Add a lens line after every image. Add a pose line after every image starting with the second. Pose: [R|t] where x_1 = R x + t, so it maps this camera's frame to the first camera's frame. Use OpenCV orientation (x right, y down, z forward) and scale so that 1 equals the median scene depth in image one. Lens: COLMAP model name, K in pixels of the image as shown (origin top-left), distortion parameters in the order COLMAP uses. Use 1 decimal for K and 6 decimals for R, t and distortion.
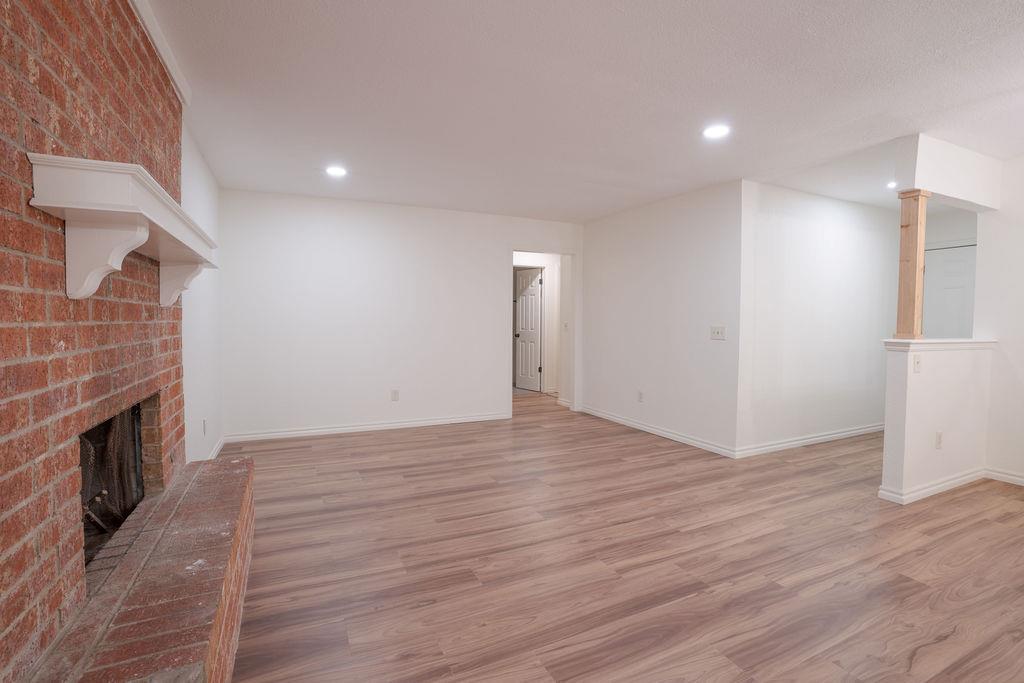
lens RADIAL K [[476.5, 0, 513.2], [0, 476.5, 340.0], [0, 0, 1]] dist [-0.094604, 0.038940]
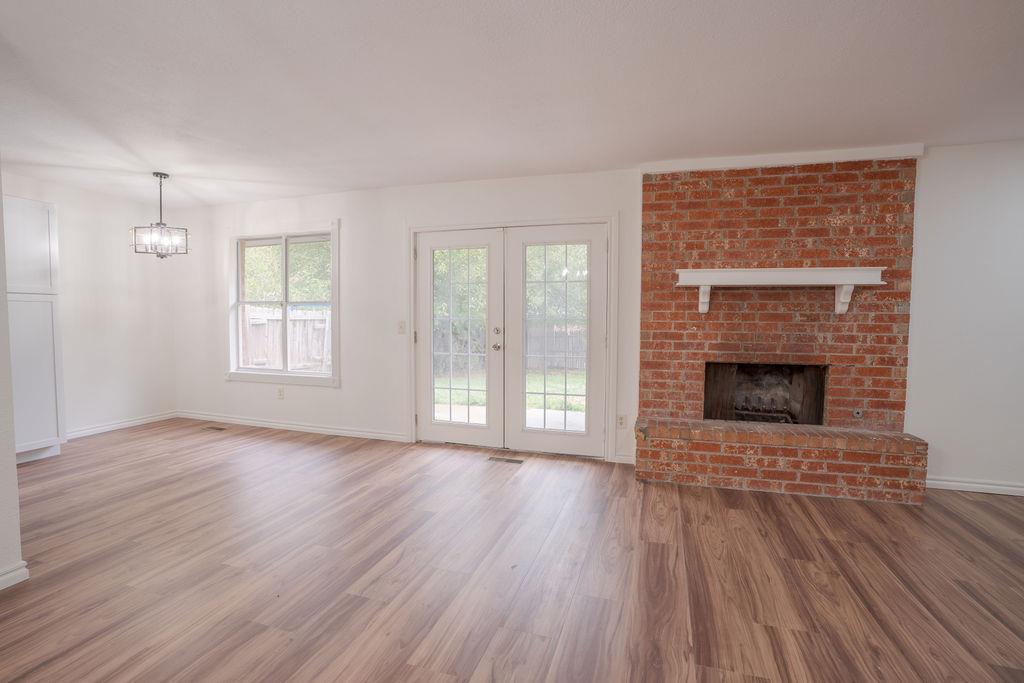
lens RADIAL K [[476.5, 0, 513.2], [0, 476.5, 340.0], [0, 0, 1]] dist [-0.094604, 0.038940]
pose [[-0.681935, 0.025554, -0.730967, 0.968260], [-0.041567, 0.996420, 0.073613, -0.042652], [0.730231, 0.080584, -0.678431, 1.020680]]
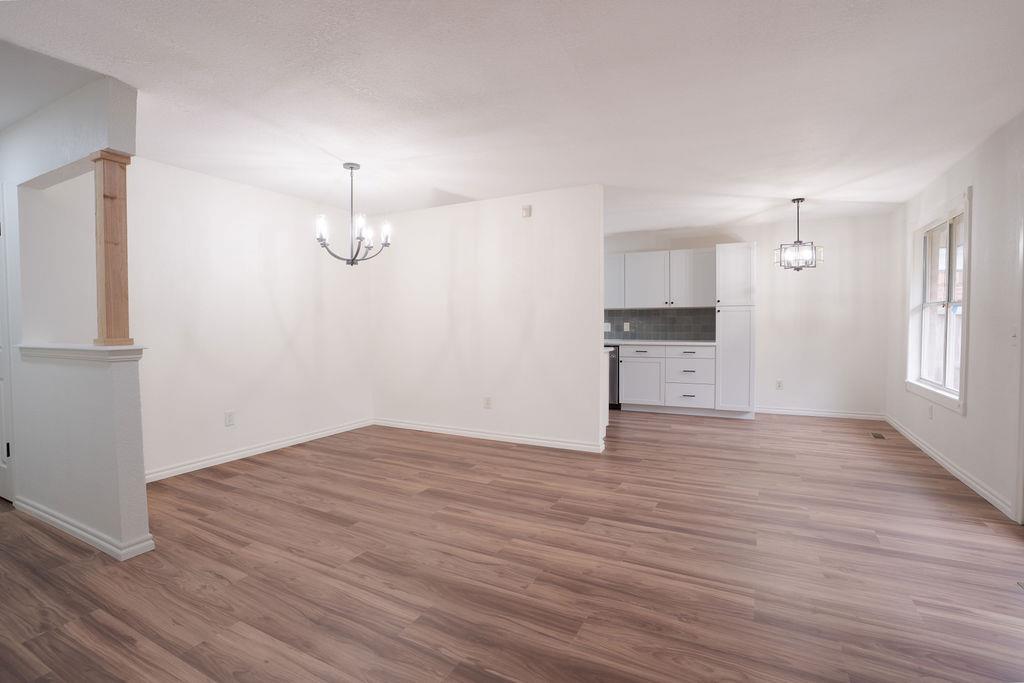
lens RADIAL K [[476.5, 0, 513.2], [0, 476.5, 340.0], [0, 0, 1]] dist [-0.094604, 0.038940]
pose [[-0.600015, -0.032561, 0.799326, -0.185720], [0.036084, 0.997053, 0.067702, -0.047244], [-0.799174, 0.069465, -0.597072, 1.100559]]
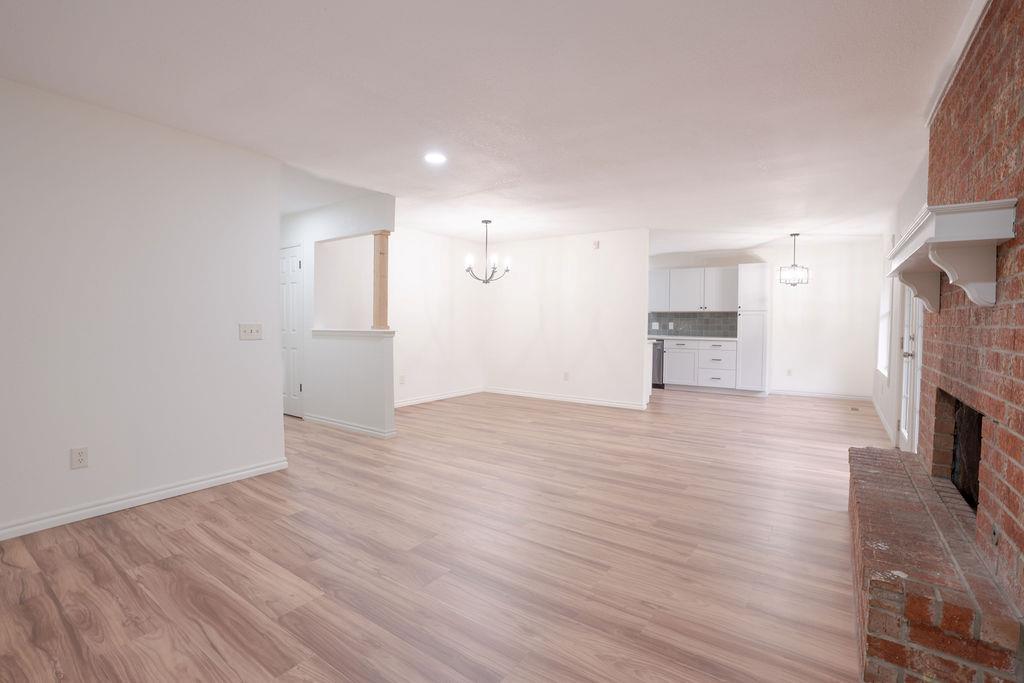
lens RADIAL K [[476.5, 0, 513.2], [0, 476.5, 340.0], [0, 0, 1]] dist [-0.094604, 0.038940]
pose [[-0.492677, -0.045357, 0.869030, -0.833785], [0.025854, 0.997437, 0.066716, -0.071595], [-0.869828, 0.055338, -0.490241, 1.659478]]
